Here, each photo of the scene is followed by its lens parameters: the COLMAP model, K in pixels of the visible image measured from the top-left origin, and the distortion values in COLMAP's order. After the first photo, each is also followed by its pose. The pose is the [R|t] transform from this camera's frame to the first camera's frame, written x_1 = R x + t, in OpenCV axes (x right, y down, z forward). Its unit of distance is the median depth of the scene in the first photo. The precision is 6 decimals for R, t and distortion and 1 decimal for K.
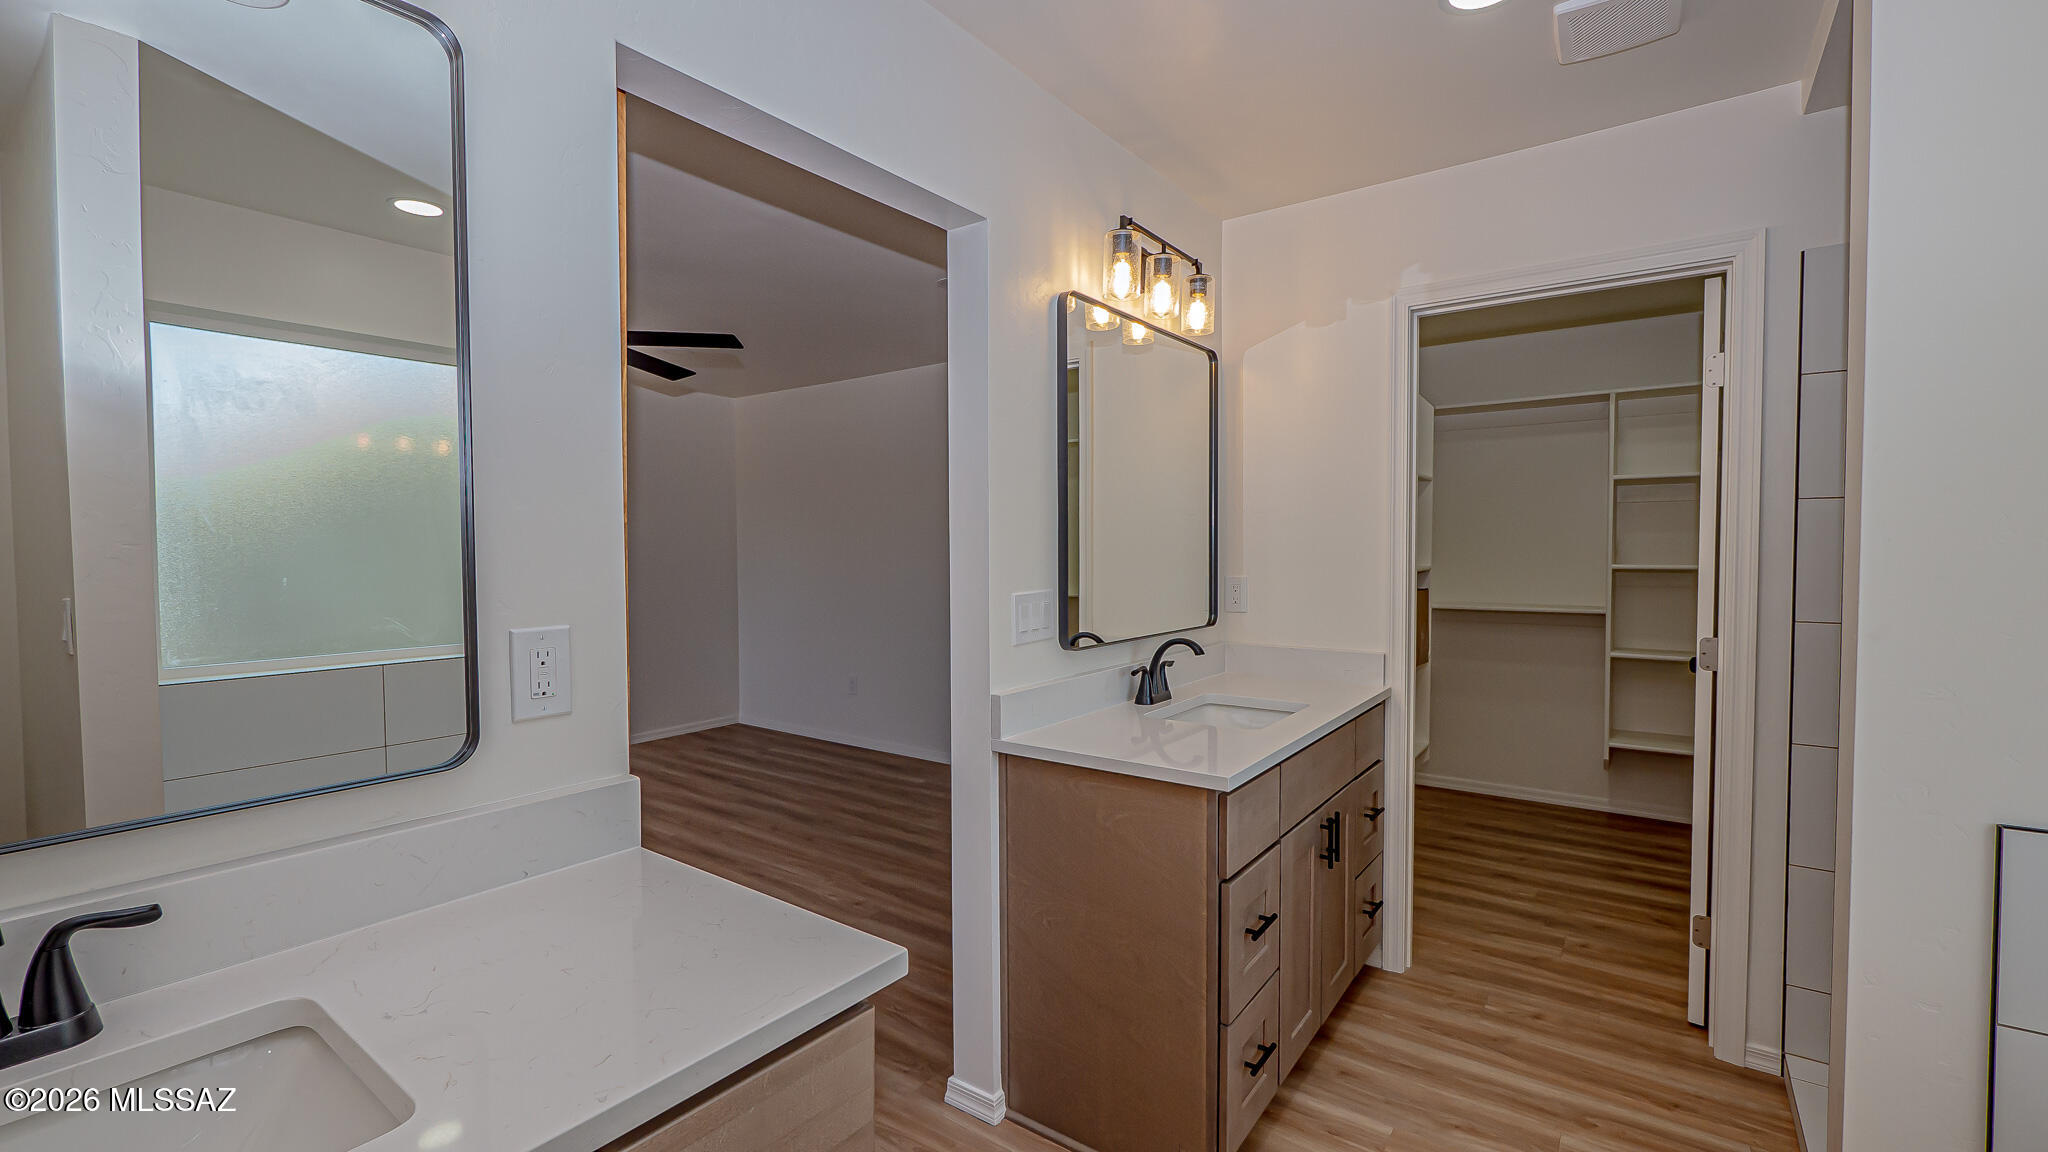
lens RADIAL K [[895.9, 0, 1029.5], [0, 895.9, 574.0], [0, 0, 1]] dist [-0.003619, 0.000041]
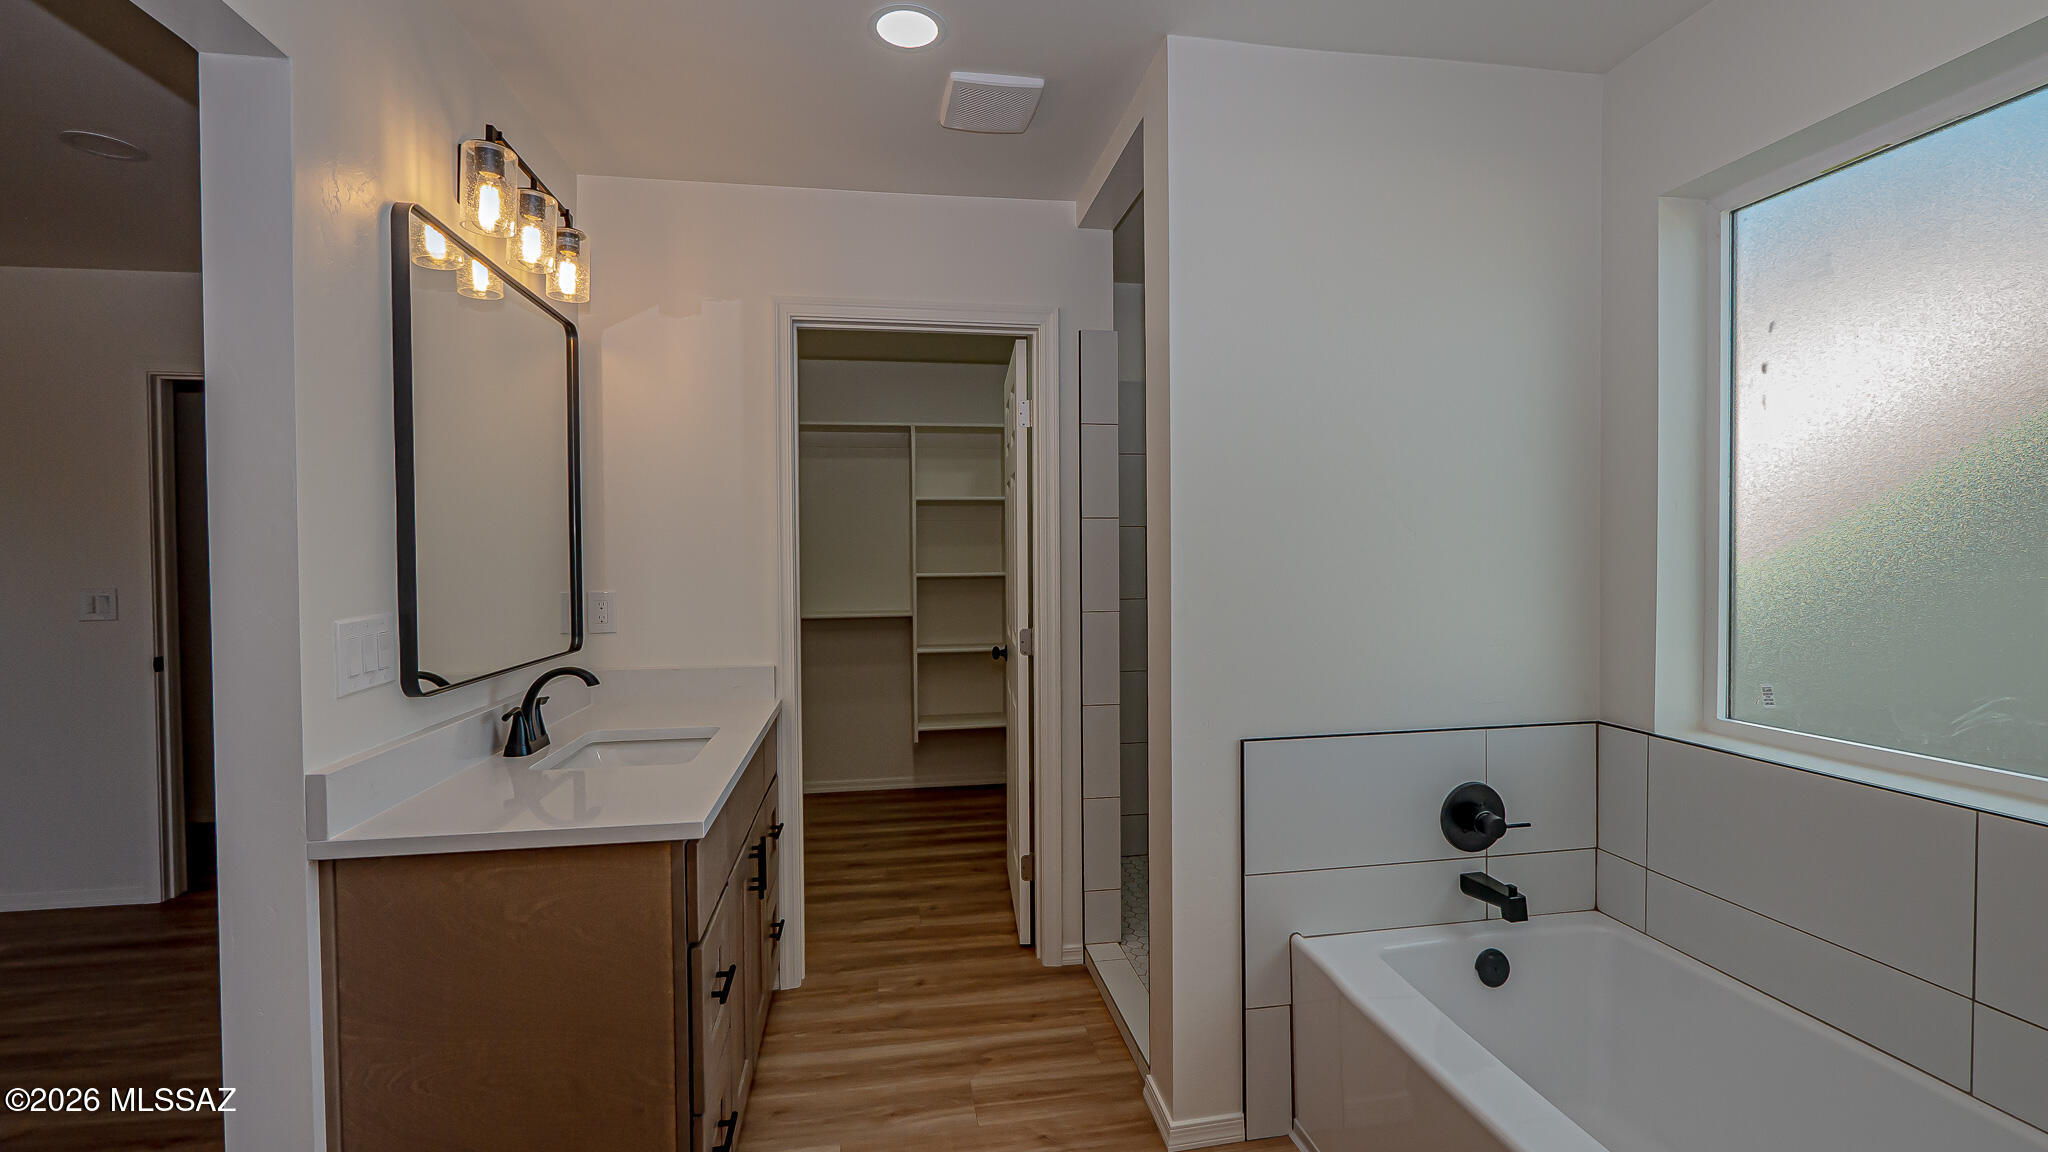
lens RADIAL K [[895.9, 0, 1029.5], [0, 895.9, 574.0], [0, 0, 1]] dist [-0.003619, 0.000041]
pose [[0.686962, -0.013802, 0.726562, -0.128004], [0.029285, 0.999533, -0.008702, 0.006250], [-0.726103, 0.027255, 0.687046, 0.130225]]
